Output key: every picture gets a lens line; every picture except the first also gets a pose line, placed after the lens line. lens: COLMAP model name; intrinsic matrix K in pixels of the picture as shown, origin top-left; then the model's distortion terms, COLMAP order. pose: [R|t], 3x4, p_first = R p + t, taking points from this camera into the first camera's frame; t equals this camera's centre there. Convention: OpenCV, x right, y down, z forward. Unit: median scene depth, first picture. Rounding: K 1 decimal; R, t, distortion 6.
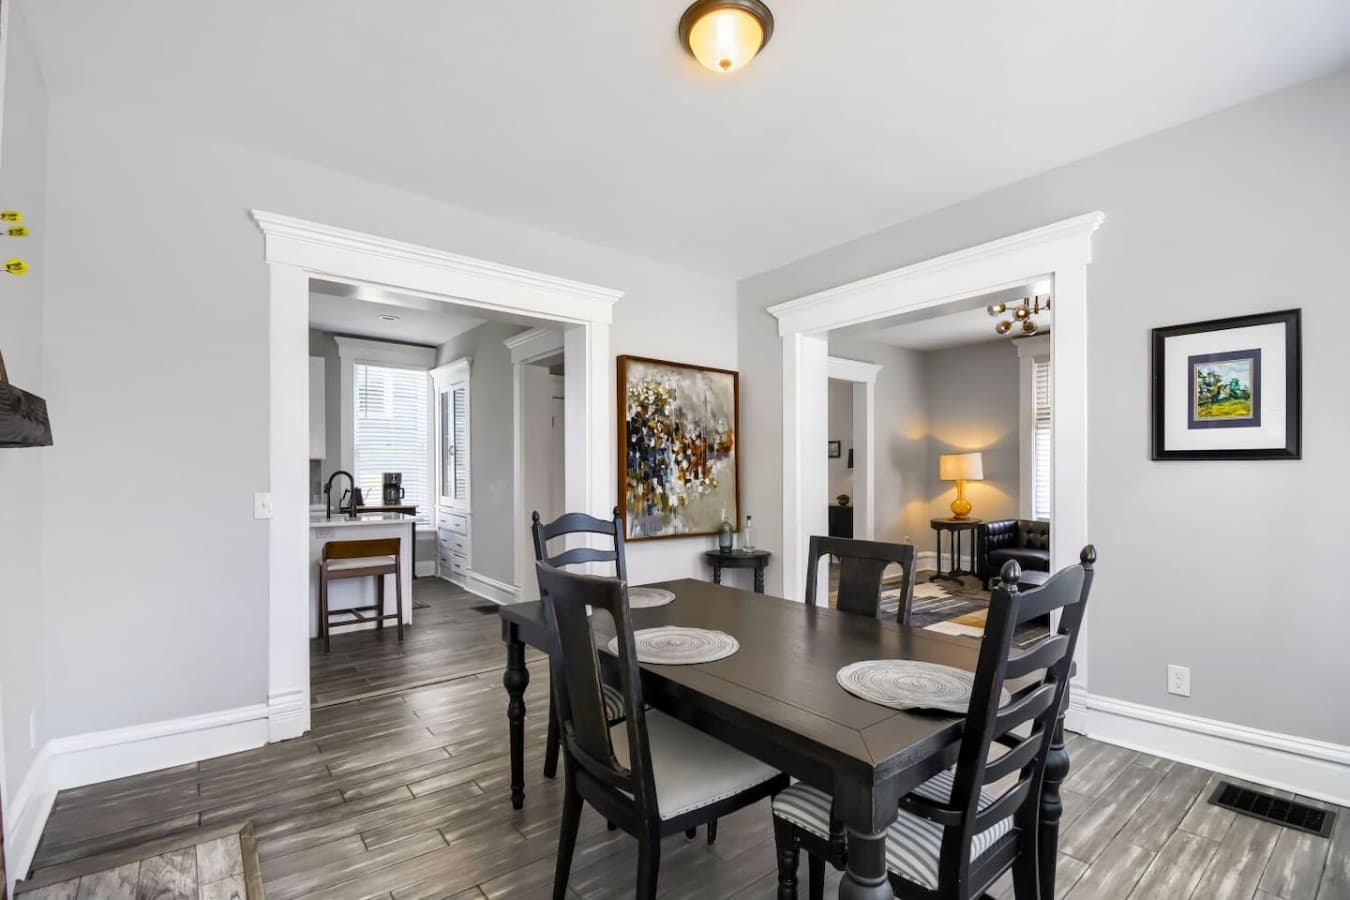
lens RADIAL K [[593.0, 0, 660.6], [0, 593.0, 469.9], [0, 0, 1]] dist [0.015410, -0.015444]
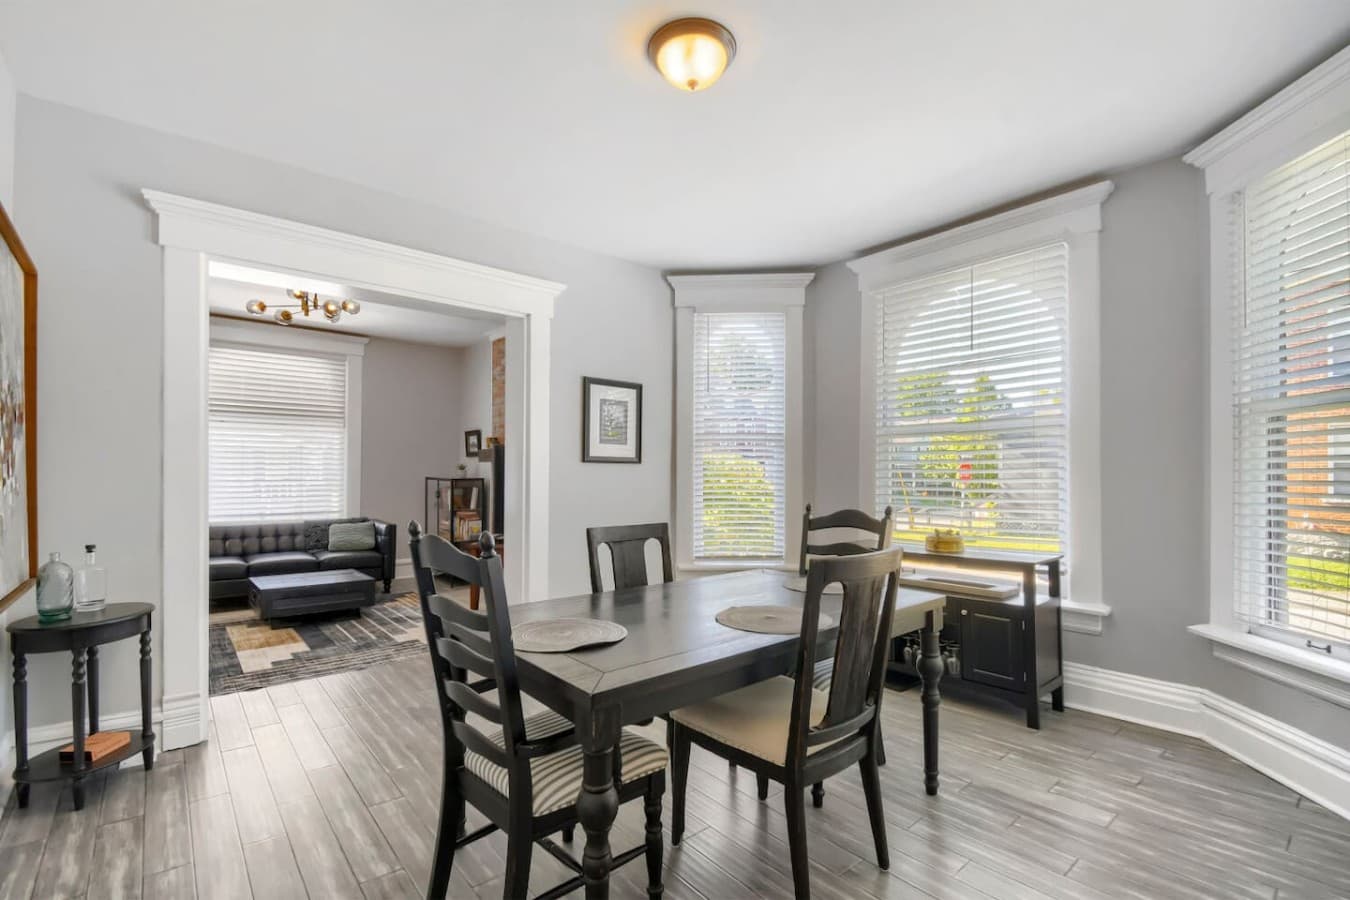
lens RADIAL K [[593.0, 0, 681.3], [0, 593.0, 469.7], [0, 0, 1]] dist [0.015410, -0.015444]
pose [[-0.040190, 0.016896, 0.999049, -0.729521], [-0.001787, 0.999854, -0.016982, 0.029648], [-0.999190, -0.002468, -0.040154, 0.837333]]
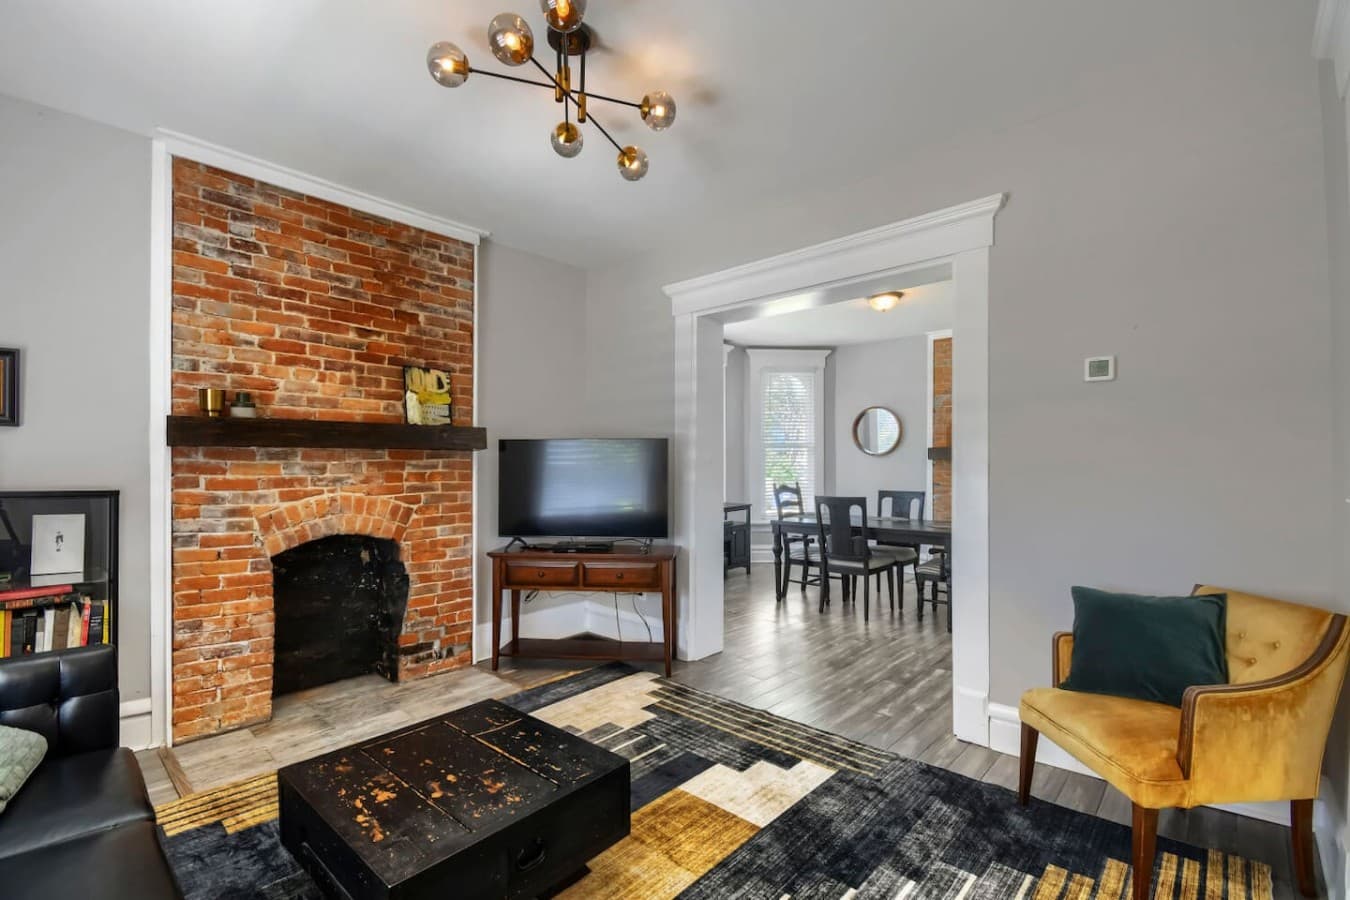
lens RADIAL K [[593.0, 0, 676.9], [0, 593.0, 468.2], [0, 0, 1]] dist [0.015410, -0.015444]
pose [[-0.987489, 0.016877, -0.156783, 1.128709], [0.016380, 0.999856, 0.004460, 0.003142], [0.156836, 0.001836, -0.987623, 2.713762]]
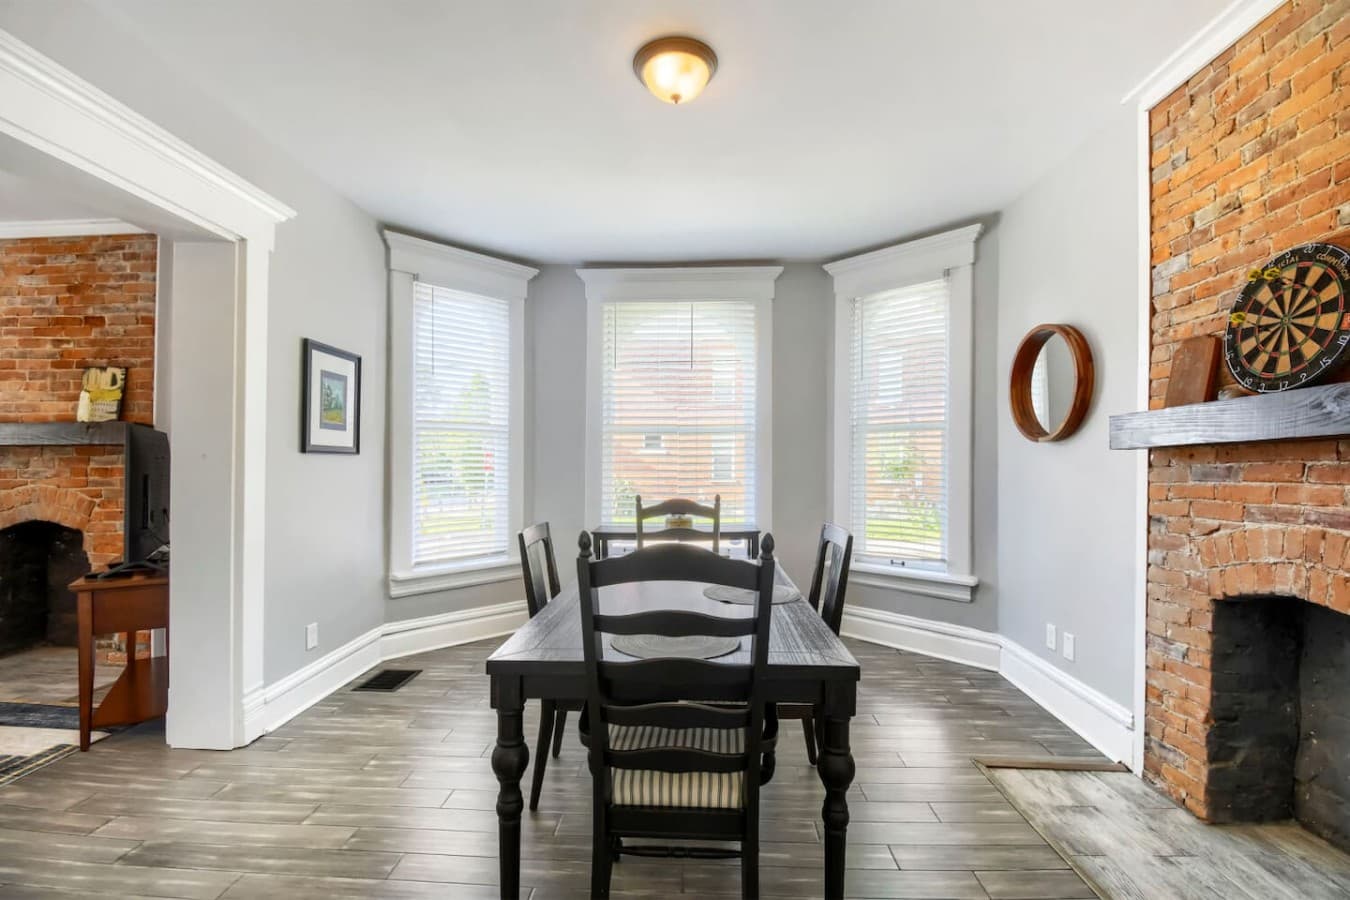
lens RADIAL K [[593.0, 0, 680.8], [0, 593.0, 467.0], [0, 0, 1]] dist [0.015410, -0.015444]
pose [[-0.758204, 0.009134, 0.651953, -0.487859], [0.006190, 0.999958, -0.006812, 0.025817], [-0.651988, -0.001129, -0.758228, 1.443213]]
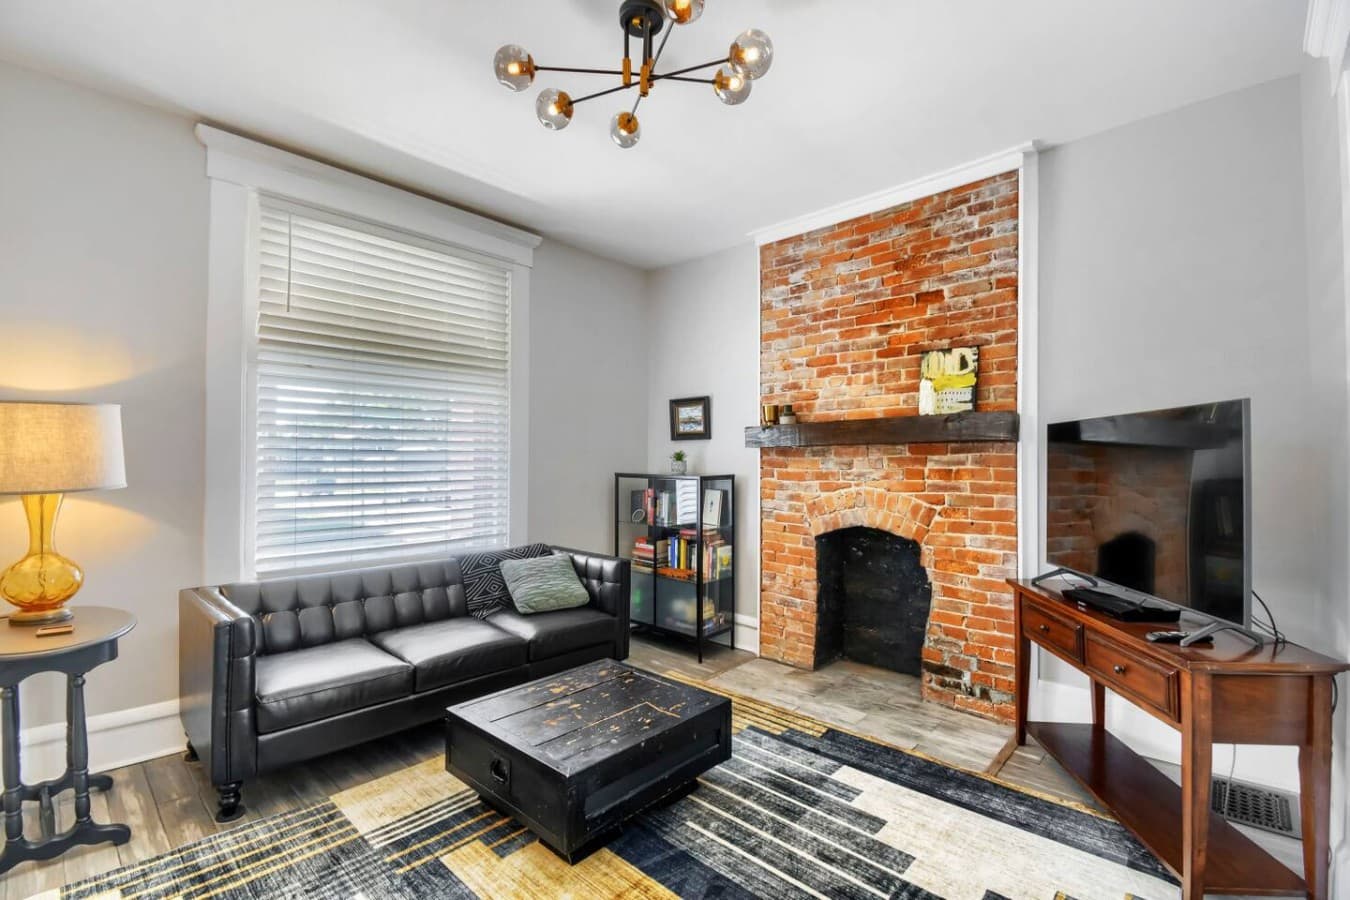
lens RADIAL K [[593.0, 0, 654.7], [0, 593.0, 450.8], [0, 0, 1]] dist [0.015410, -0.015444]
pose [[-0.121054, 0.027770, 0.992257, 0.379790], [0.005882, 0.999611, -0.027258, 0.001300], [-0.992628, 0.002537, -0.121171, 1.991704]]
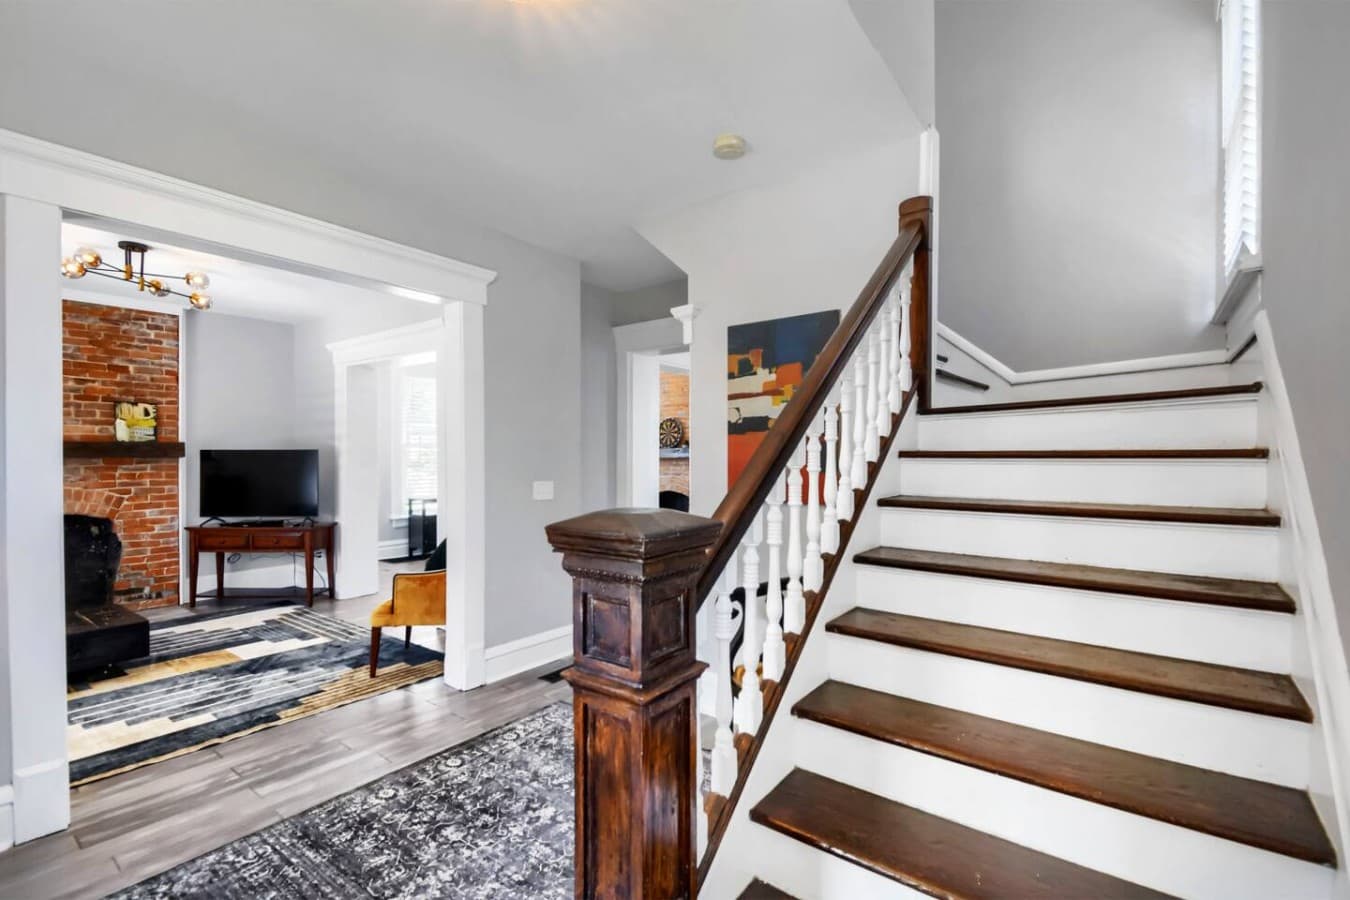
lens RADIAL K [[593.0, 0, 688.6], [0, 593.0, 464.6], [0, 0, 1]] dist [0.015410, -0.015444]
pose [[-0.965938, 0.020876, -0.257931, 0.180647], [0.017211, 0.999716, 0.016460, -0.020261], [0.258201, 0.011460, -0.966023, 3.717932]]
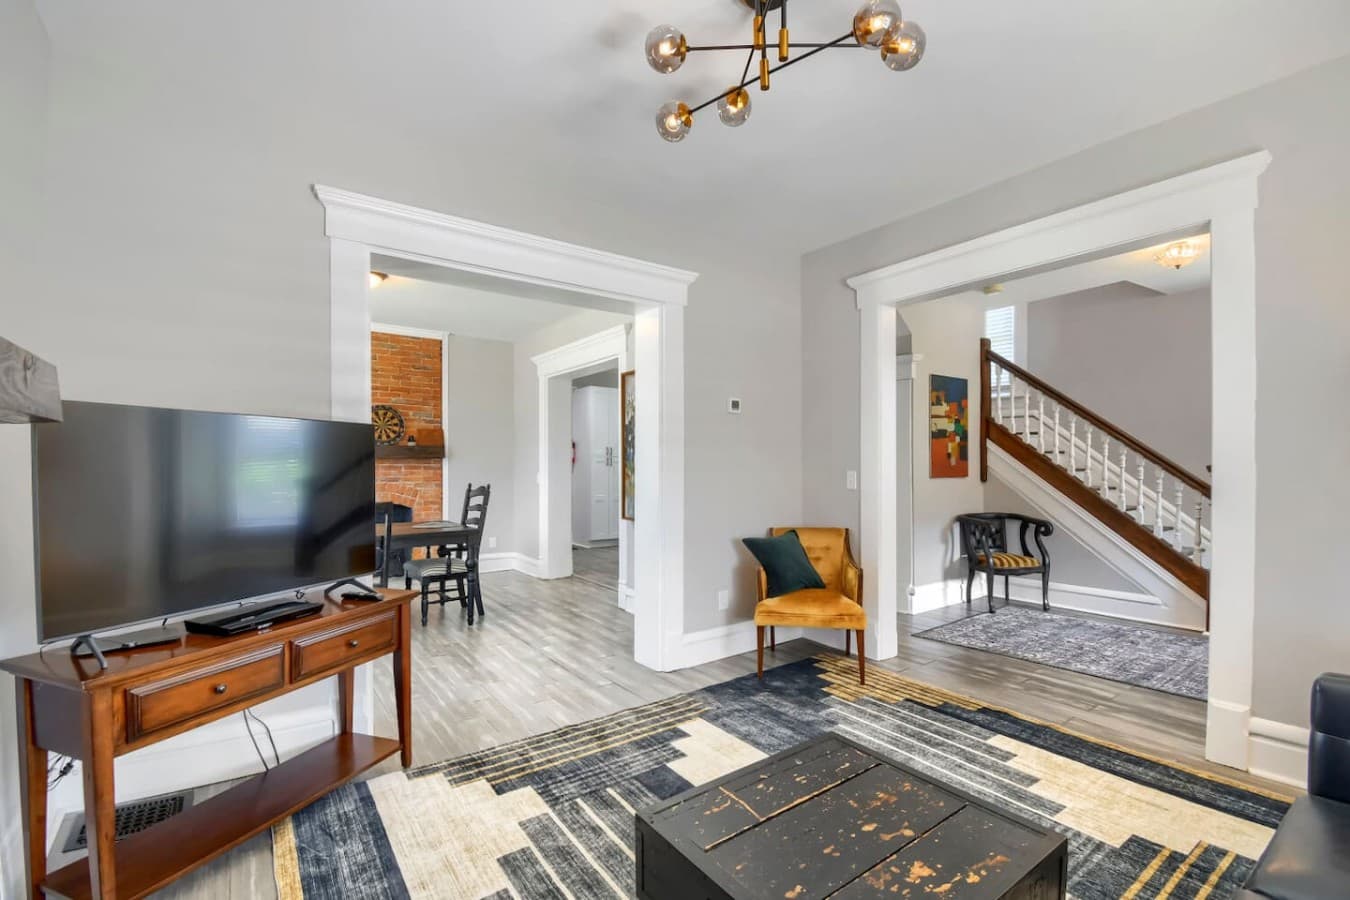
lens RADIAL K [[603.9, 0, 678.0], [0, 603.9, 477.4], [0, 0, 1]] dist [0.005732, -0.000909]
pose [[-0.061087, 0.036486, -0.997465, 1.875402], [0.006239, 0.999326, 0.036172, -0.009289], [0.998113, -0.004014, -0.061274, 1.851205]]
